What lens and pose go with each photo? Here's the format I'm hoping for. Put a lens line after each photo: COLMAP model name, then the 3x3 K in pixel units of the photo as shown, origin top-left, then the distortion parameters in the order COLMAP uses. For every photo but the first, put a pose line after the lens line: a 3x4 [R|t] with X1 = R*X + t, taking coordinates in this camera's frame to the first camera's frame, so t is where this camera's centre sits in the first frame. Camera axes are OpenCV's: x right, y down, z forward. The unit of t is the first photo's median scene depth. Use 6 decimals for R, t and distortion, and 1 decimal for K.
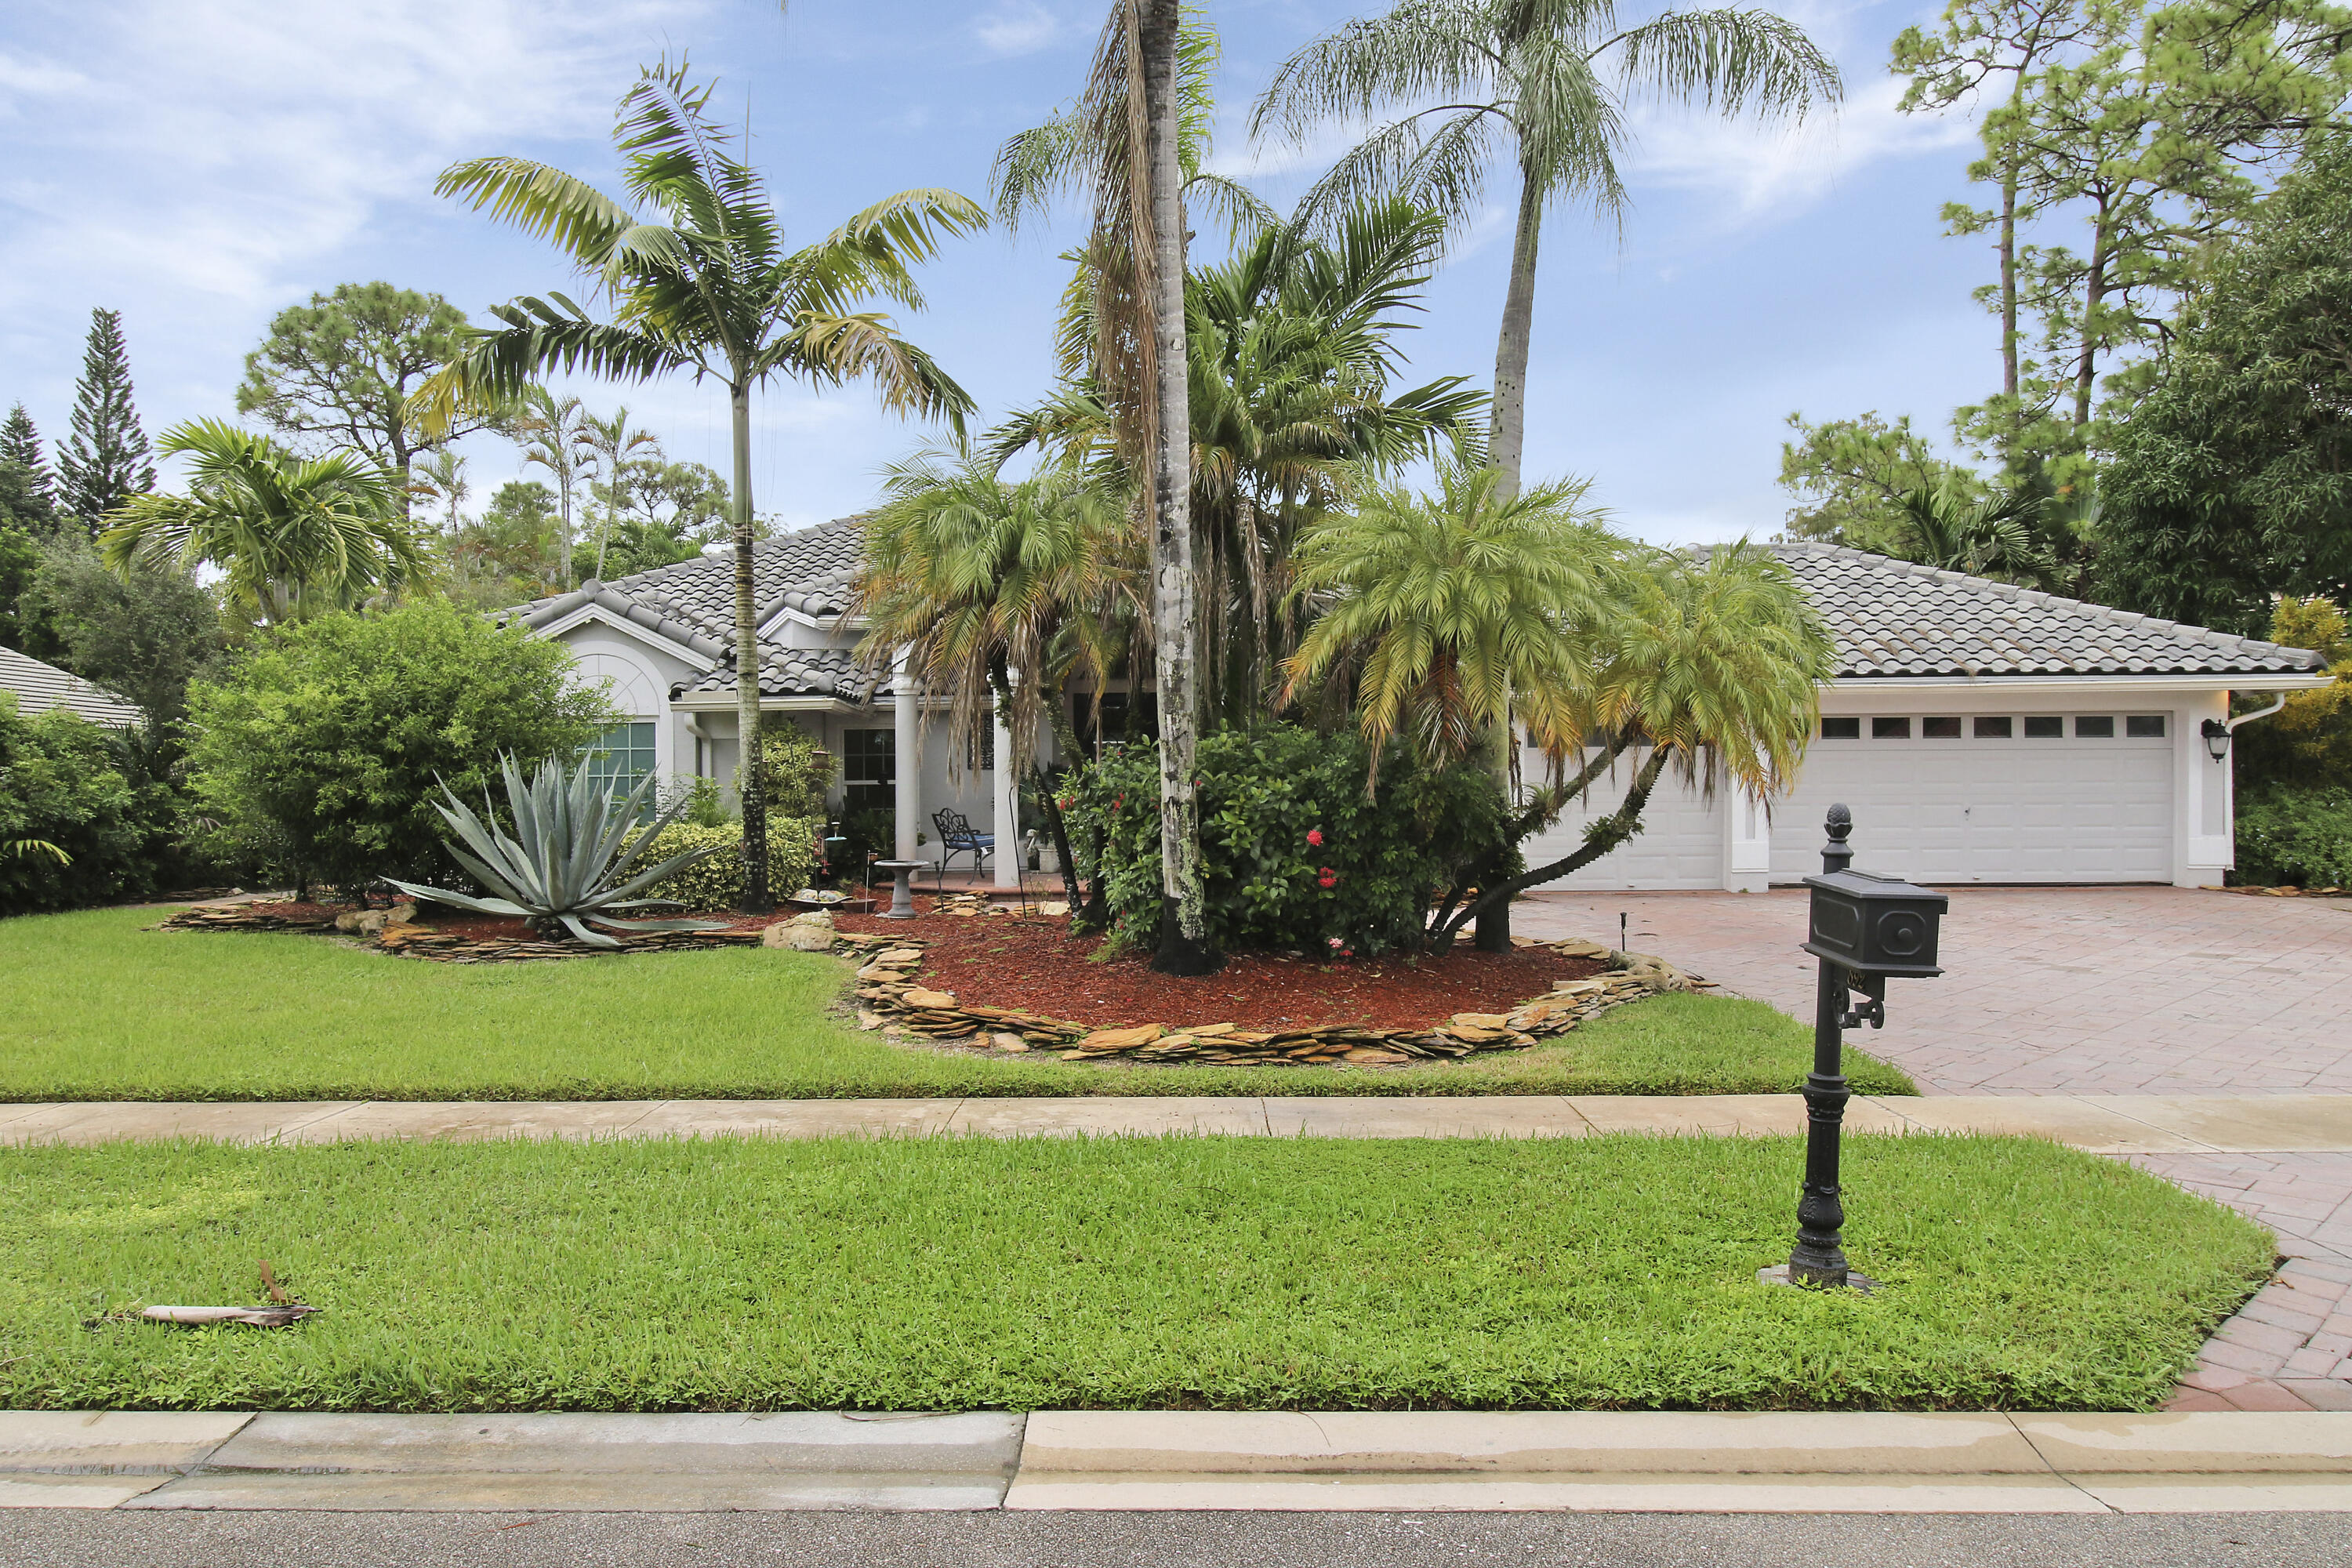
lens RADIAL K [[1602.1, 0, 1175.8], [0, 1602.1, 865.0], [0, 0, 1]] dist [0.005961, -0.006678]
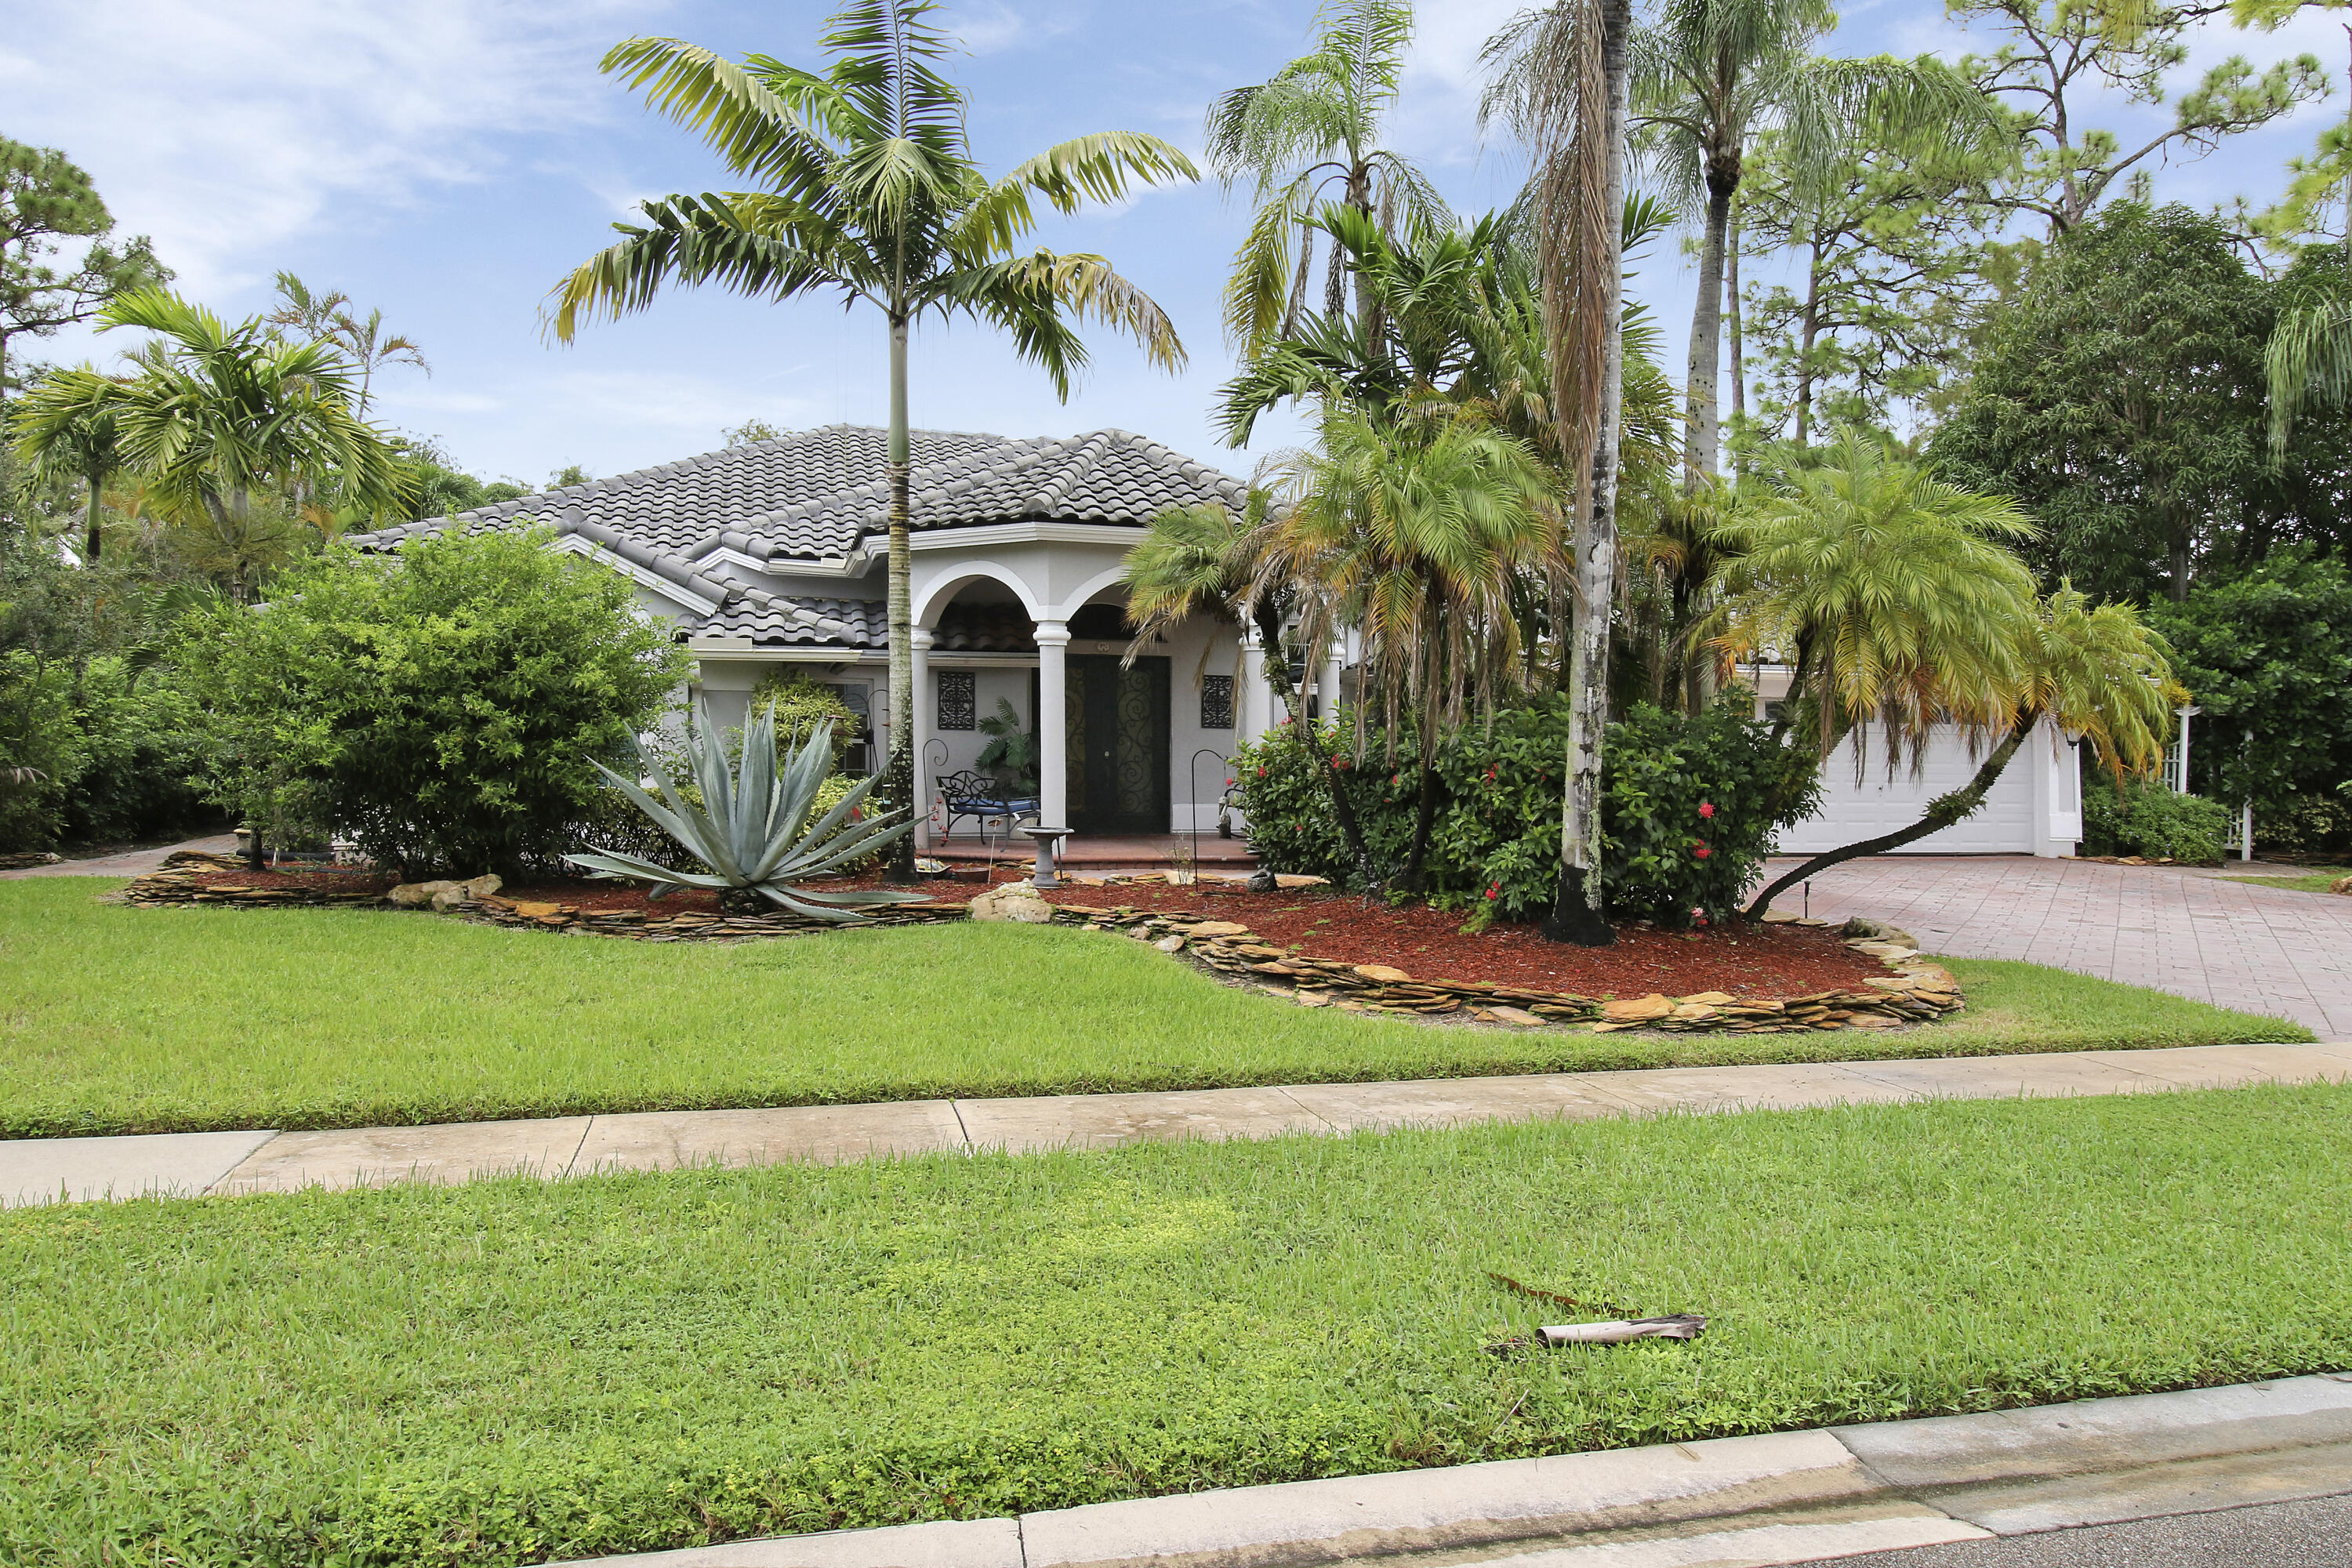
lens RADIAL K [[1629.6, 0, 1178.1], [0, 1629.6, 780.0], [0, 0, 1]] dist [0.004448, -0.001423]
pose [[0.962731, 0.014777, 0.270055, -0.413161], [-0.006599, 0.999492, -0.031166, -0.001186], [-0.270378, 0.028222, 0.962340, 0.062604]]
